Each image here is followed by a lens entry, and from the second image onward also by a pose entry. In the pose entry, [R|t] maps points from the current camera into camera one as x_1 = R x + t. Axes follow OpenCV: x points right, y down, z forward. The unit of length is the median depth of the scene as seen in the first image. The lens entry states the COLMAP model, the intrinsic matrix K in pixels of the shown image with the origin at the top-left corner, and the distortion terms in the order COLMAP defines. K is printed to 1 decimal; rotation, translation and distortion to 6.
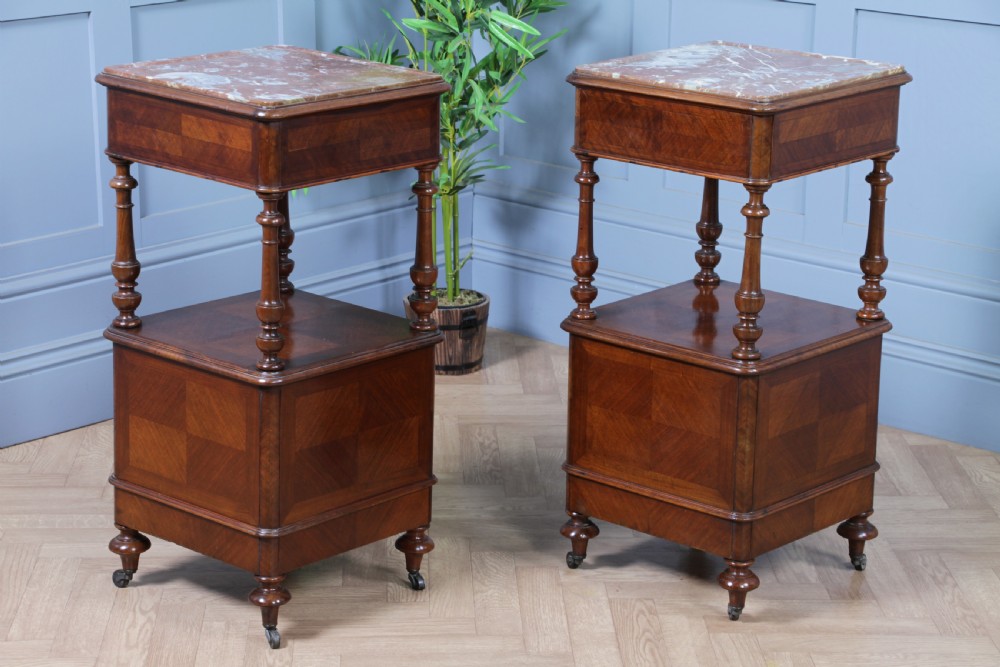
lens RADIAL K [[2534.3, 0, 500.0], [0, 2534.3, 333.5], [0, 0, 1]] dist [0.418147, 0.970012]
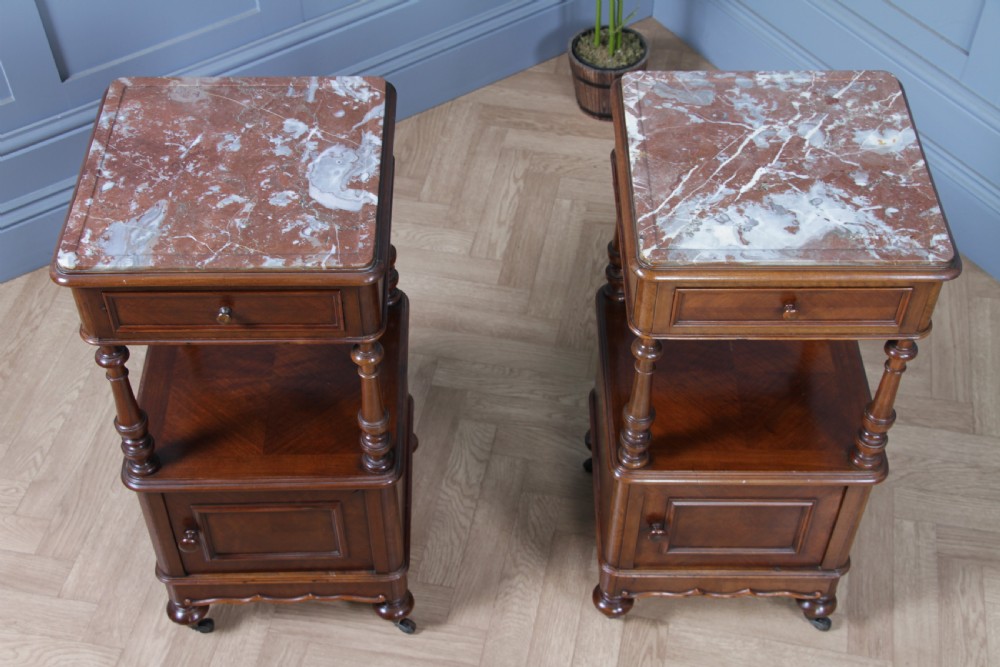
lens RADIAL K [[1402.0, 0, 495.5], [0, 1402.0, 349.9], [0, 0, 1]] dist [0.001666, 0.414054]
pose [[0.970689, 0.167141, -0.172705, 0.062096], [-0.048612, 0.840274, 0.539979, -0.250130], [0.235372, -0.515756, 0.823769, 0.503622]]
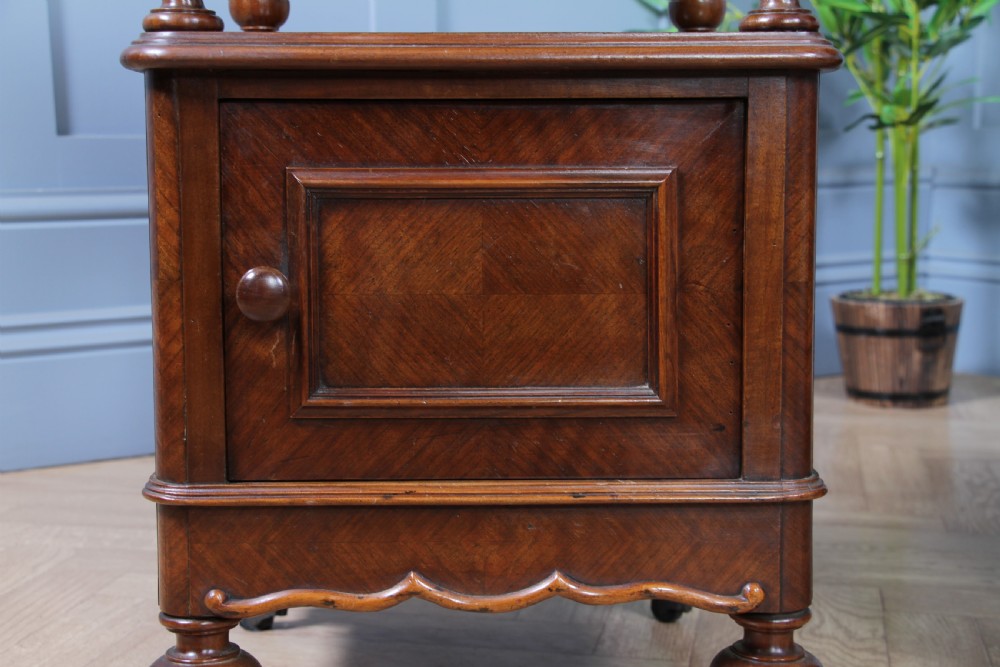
lens RADIAL K [[1603.2, 0, 498.5], [0, 1603.2, 345.9], [0, 0, 1]] dist [0.017232, 0.838066]
pose [[0.971753, 0.018392, -0.235281, -0.025947], [-0.050878, 0.989841, -0.132762, 0.069402], [0.230449, 0.140983, 0.962817, 0.639444]]
